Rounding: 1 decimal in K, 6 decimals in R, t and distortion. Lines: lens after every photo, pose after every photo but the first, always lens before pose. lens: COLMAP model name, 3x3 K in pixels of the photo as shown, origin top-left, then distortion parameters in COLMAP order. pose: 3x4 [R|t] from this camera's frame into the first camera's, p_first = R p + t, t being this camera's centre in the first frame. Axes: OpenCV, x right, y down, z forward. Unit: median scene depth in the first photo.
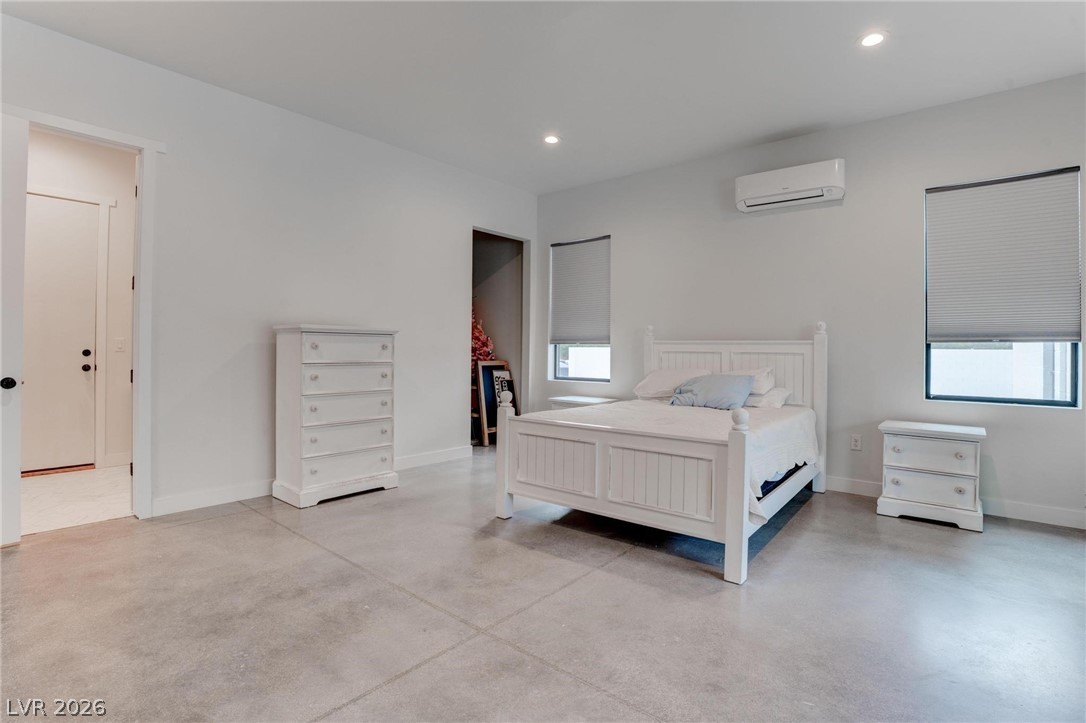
lens RADIAL K [[511.6, 0, 538.1], [0, 511.6, 359.8], [0, 0, 1]] dist [-0.074864, 0.018065]
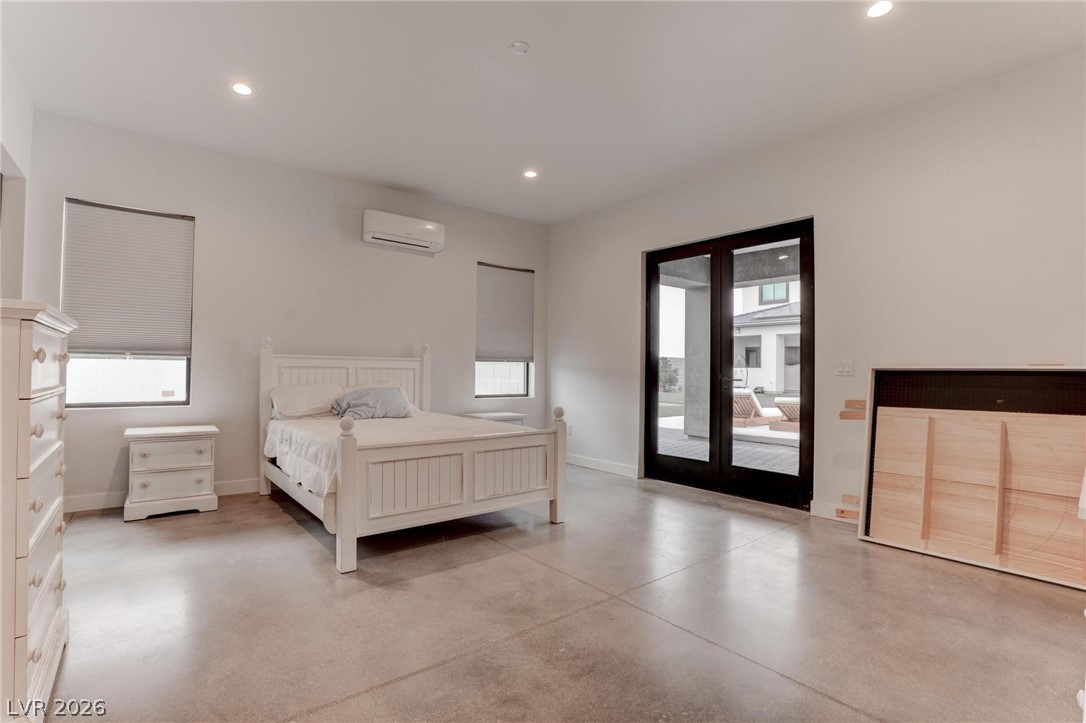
lens RADIAL K [[490.6, 0, 537.0], [0, 490.6, 369.2], [0, 0, 1]] dist [-0.070750, 0.015016]
pose [[0.215263, -0.006411, 0.976535, -0.883890], [-0.001005, 0.999976, 0.006787, -0.028027], [-0.976556, -0.002442, 0.215251, 0.612524]]
